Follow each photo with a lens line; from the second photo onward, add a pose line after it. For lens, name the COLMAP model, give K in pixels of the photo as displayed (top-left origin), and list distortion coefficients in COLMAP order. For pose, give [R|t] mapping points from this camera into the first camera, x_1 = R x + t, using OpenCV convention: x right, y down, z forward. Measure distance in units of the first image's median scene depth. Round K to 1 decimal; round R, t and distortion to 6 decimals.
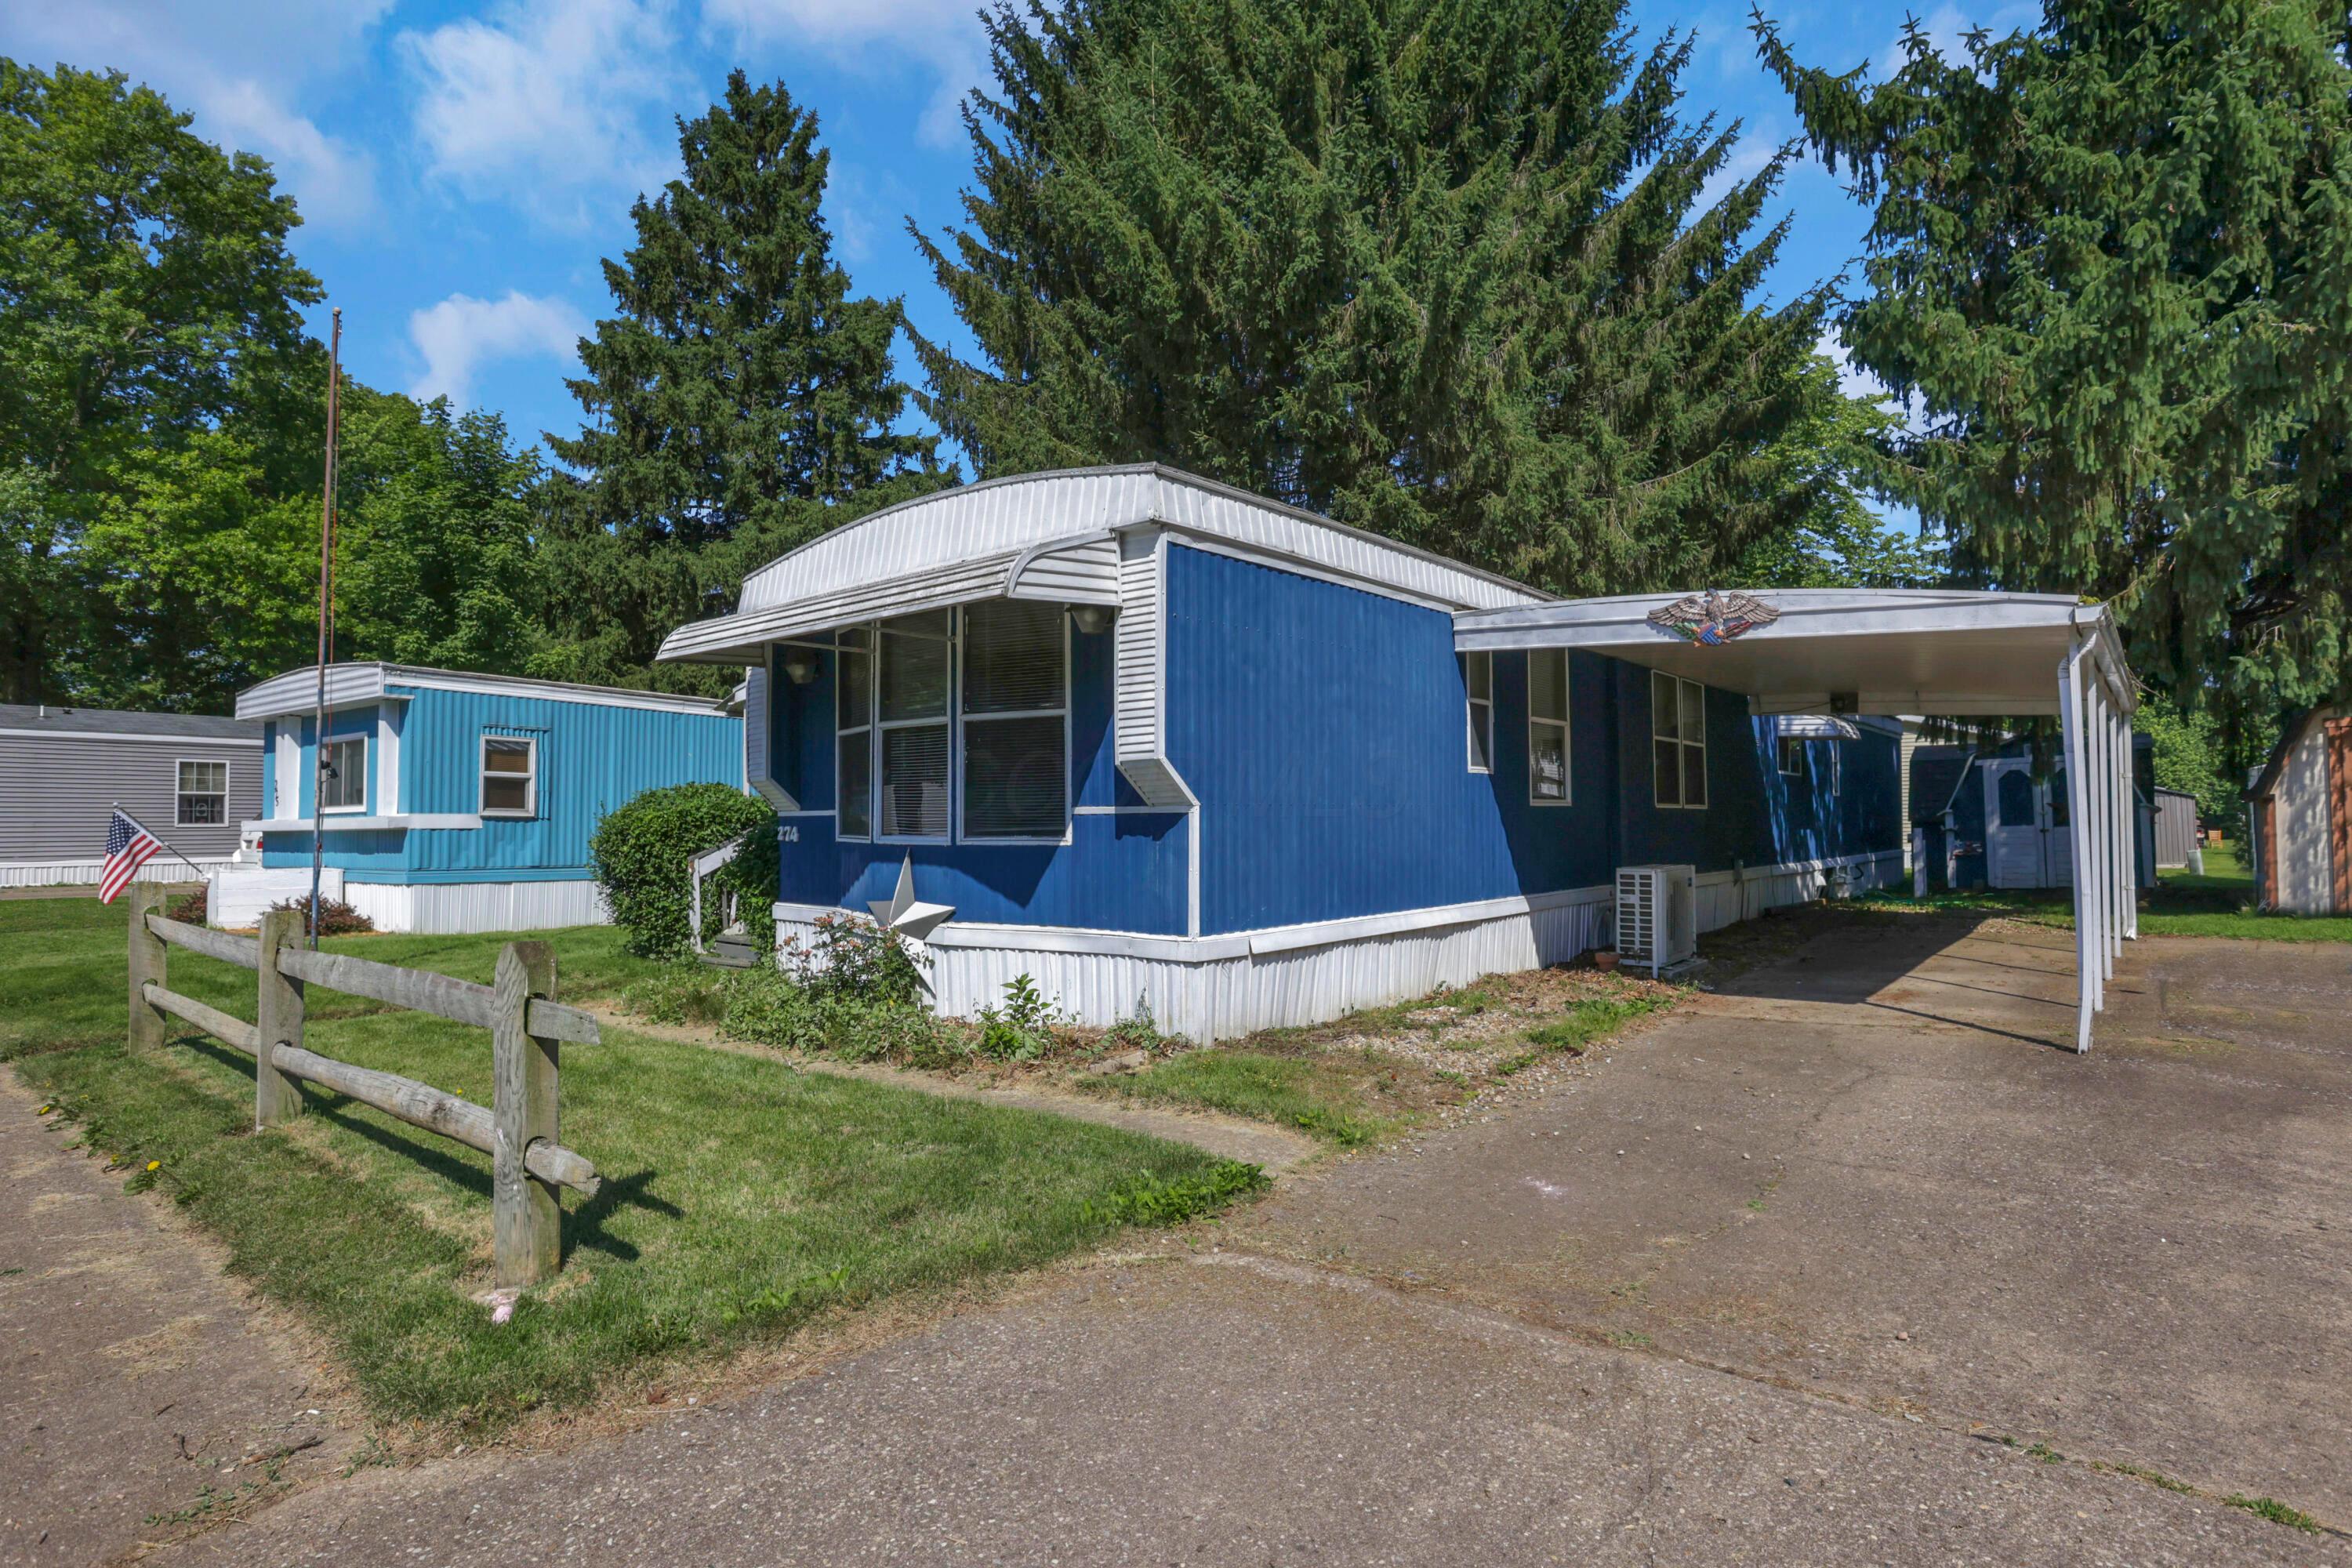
lens RADIAL K [[1185.6, 0, 1177.8], [0, 1185.6, 793.2], [0, 0, 1]] dist [-0.032497, 0.010346]
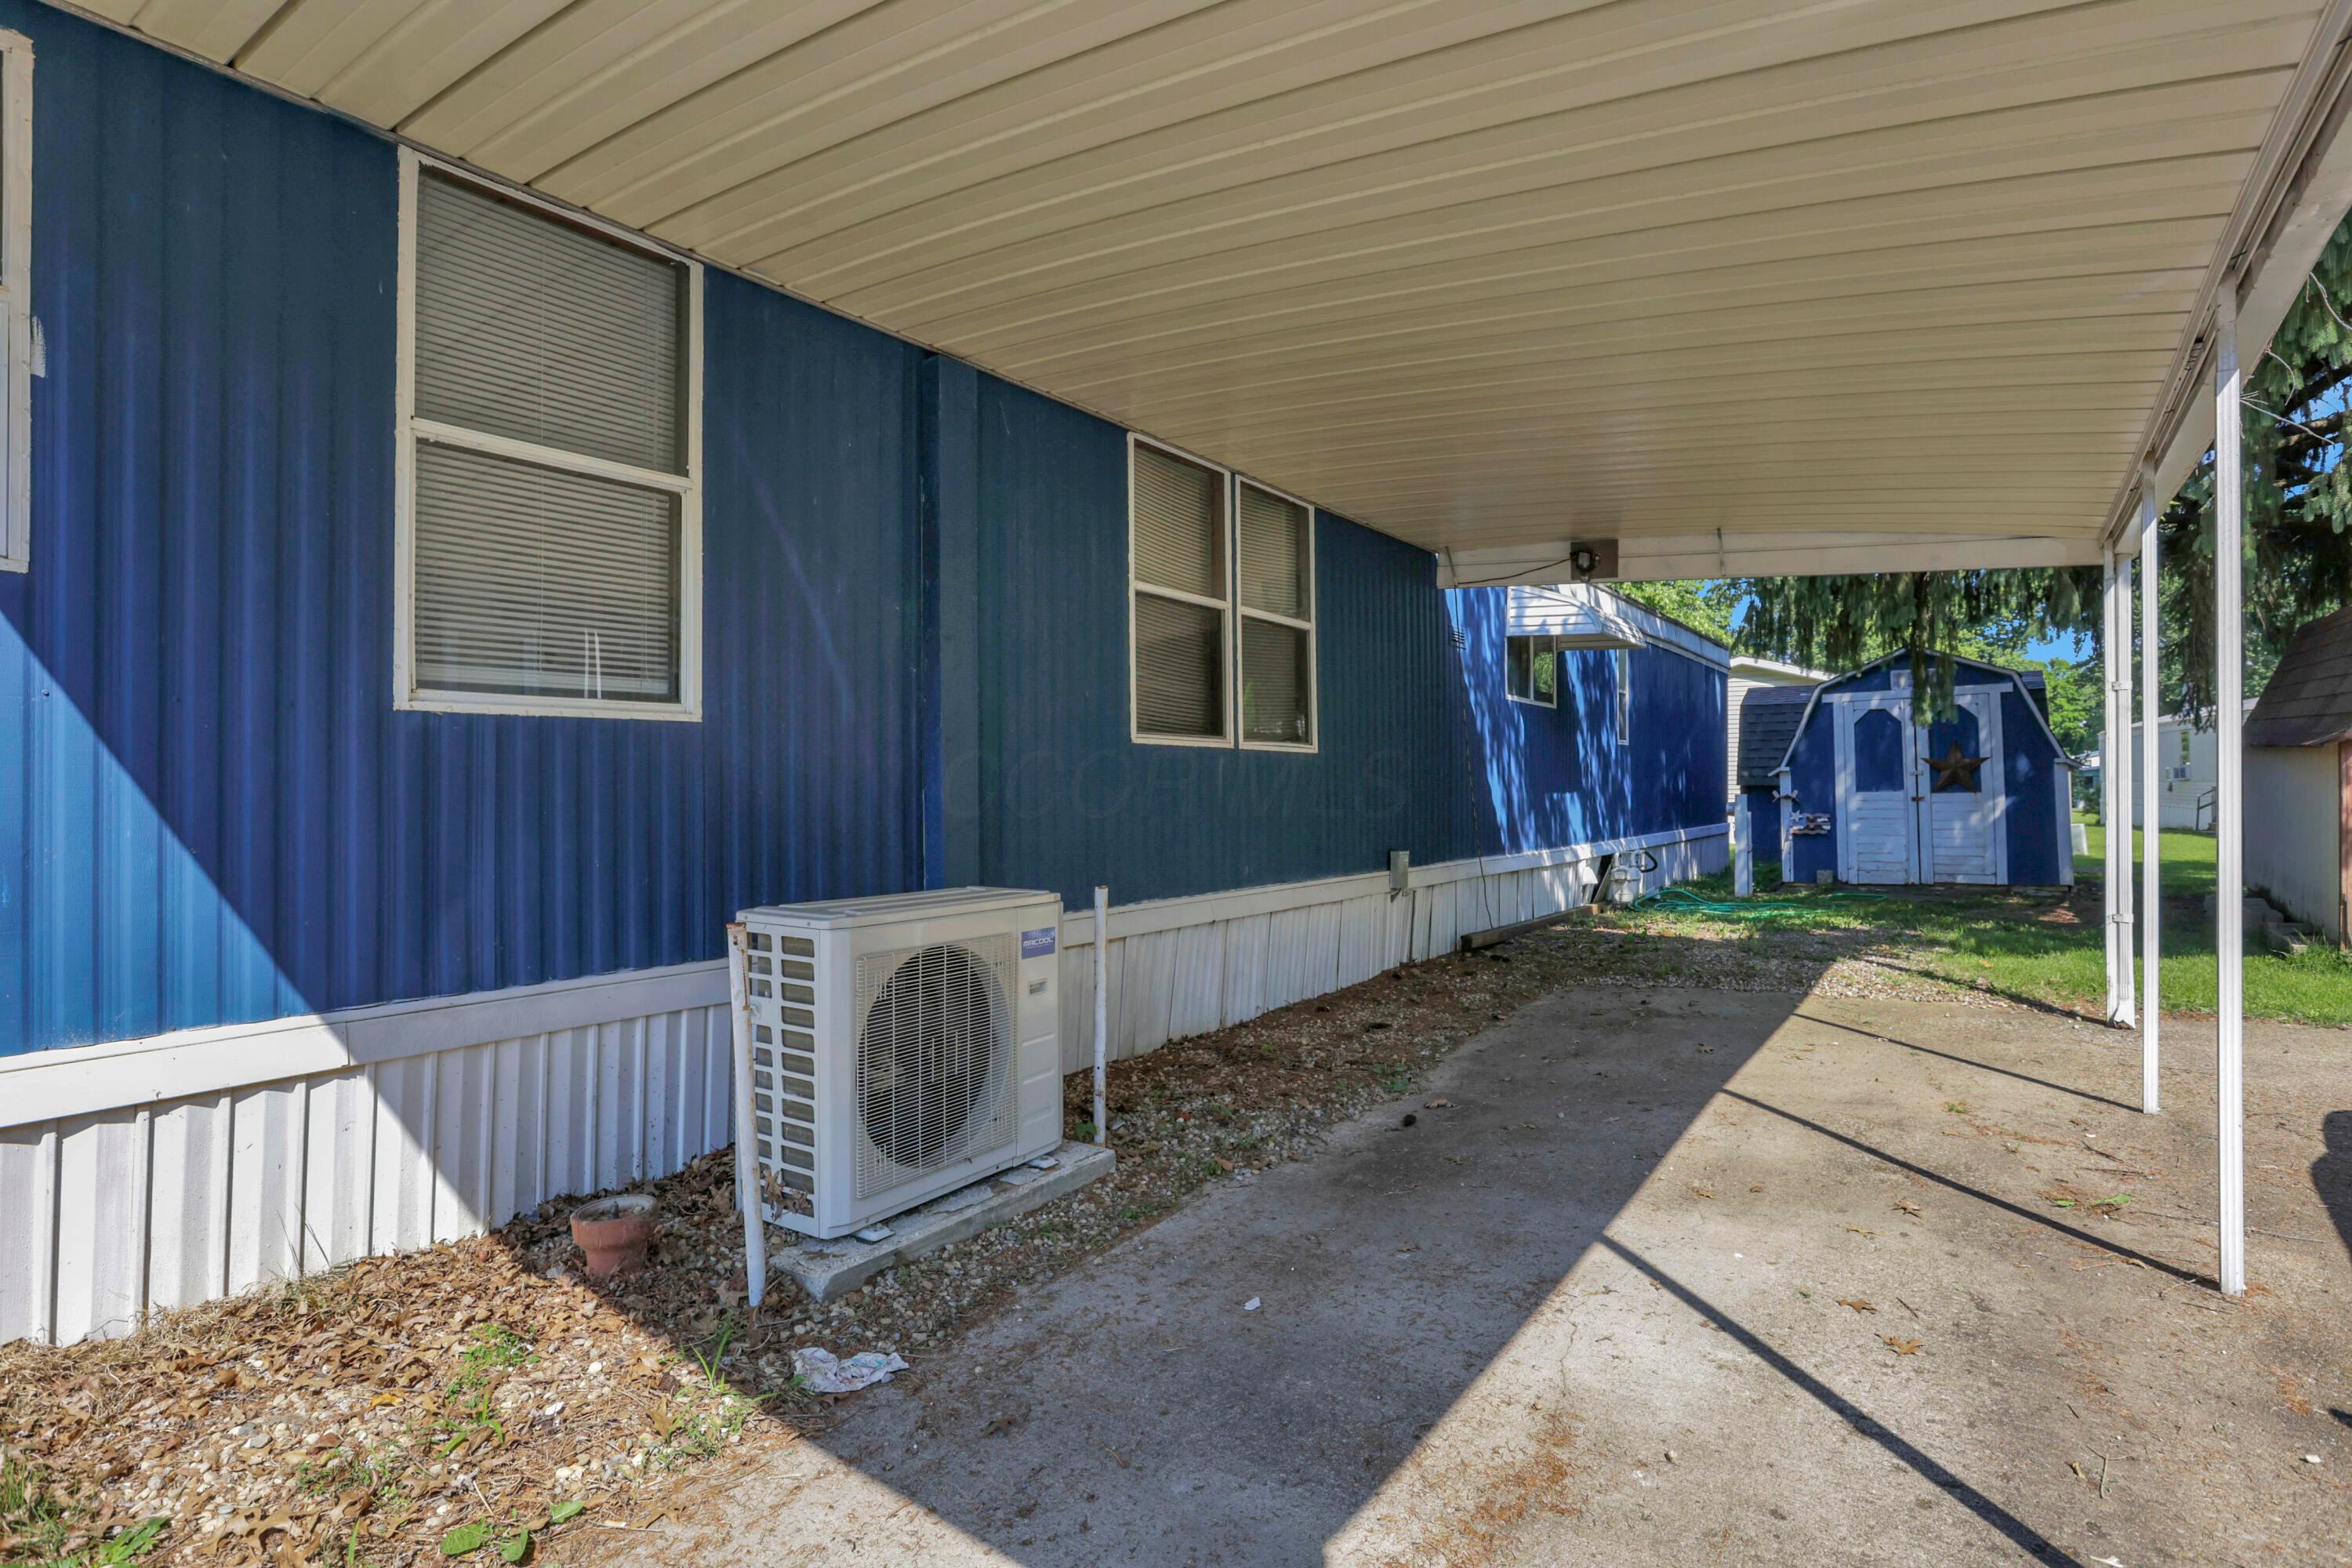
lens RADIAL K [[1207.1, 0, 1183.4], [0, 1207.1, 782.6], [0, 0, 1]] dist [-0.058373, 0.036210]
pose [[0.994492, 0.004600, 0.104710, 0.341154], [-0.006806, 0.999762, 0.020715, 0.015860], [-0.104589, -0.021314, 0.994287, 0.497711]]
